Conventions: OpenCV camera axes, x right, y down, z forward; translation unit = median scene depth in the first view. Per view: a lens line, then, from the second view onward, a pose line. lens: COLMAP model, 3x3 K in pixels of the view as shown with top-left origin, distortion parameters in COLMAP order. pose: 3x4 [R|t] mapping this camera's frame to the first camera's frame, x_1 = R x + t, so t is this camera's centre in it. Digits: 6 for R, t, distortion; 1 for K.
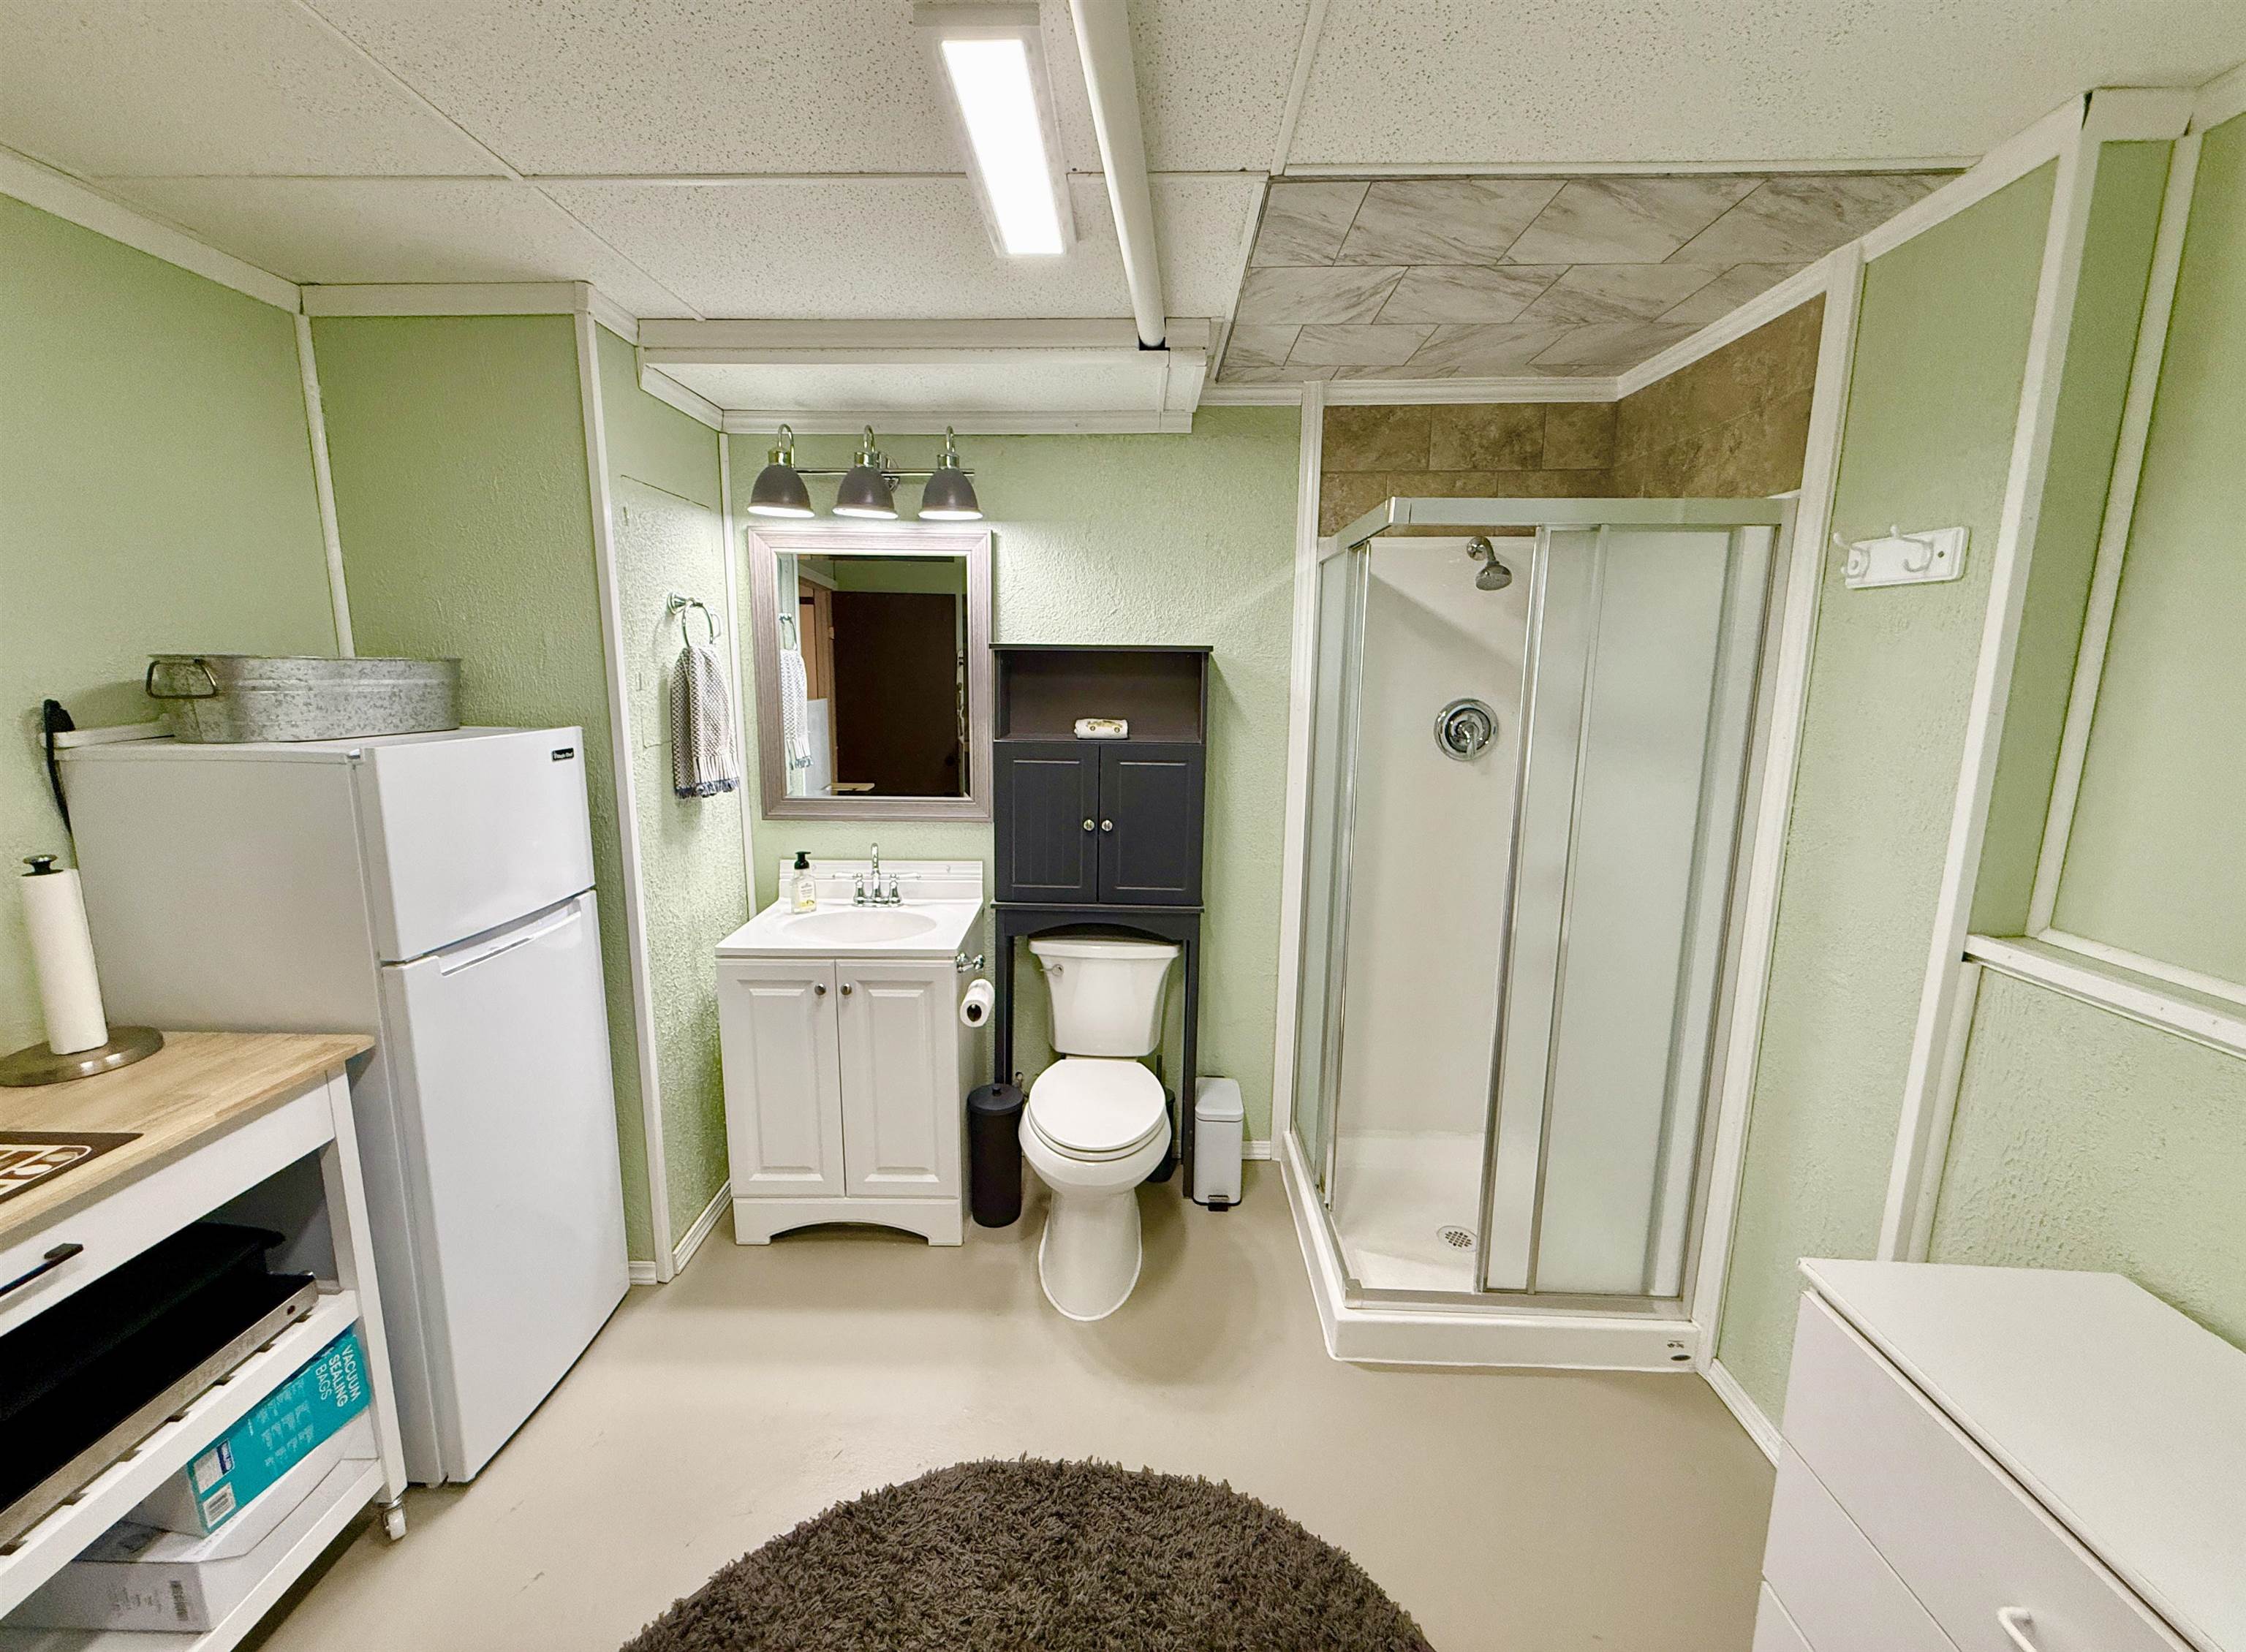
lens RADIAL K [[897.5, 0, 1121.6], [0, 897.5, 818.9], [0, 0, 1]] dist [0.002246, -0.000091]
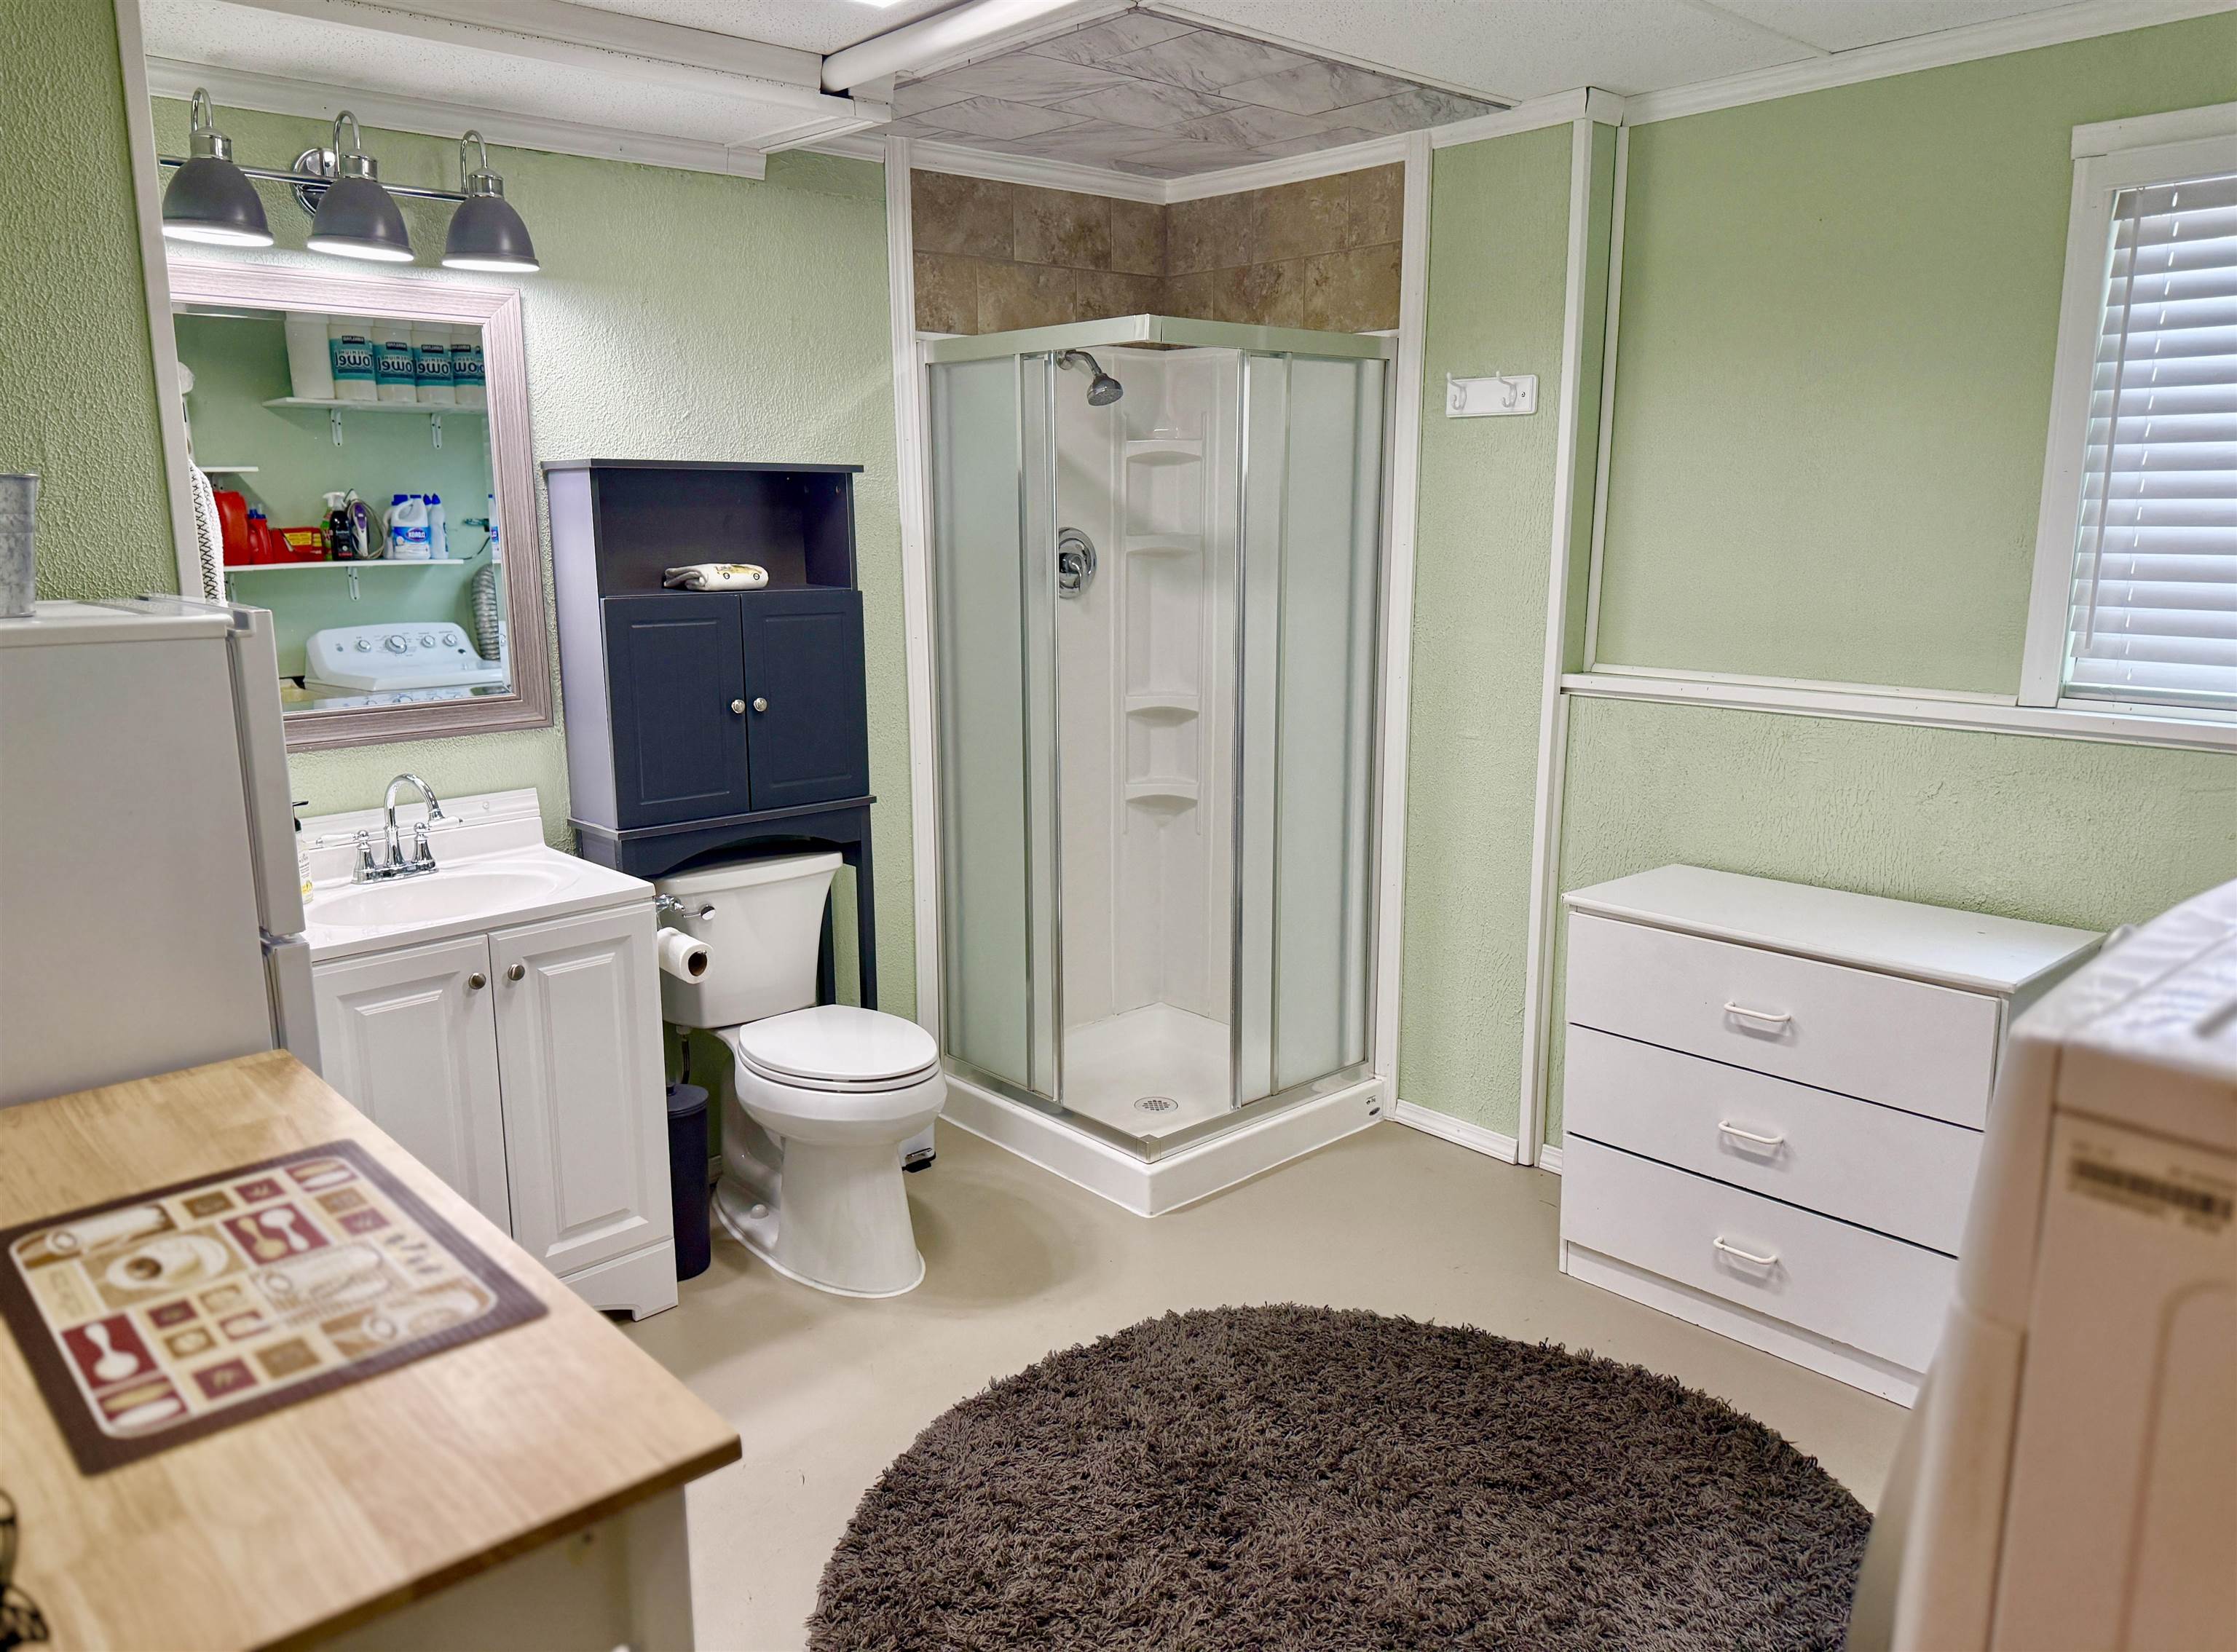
lens RADIAL K [[1568.9, 0, 1120.5], [0, 1568.9, 832.3], [0, 0, 1]] dist [0.073604, -0.086866]
pose [[0.717768, -0.157931, 0.678135, -0.843063], [0.133015, 0.987101, 0.089098, 0.042759], [-0.683459, 0.026251, 0.729517, -0.207109]]
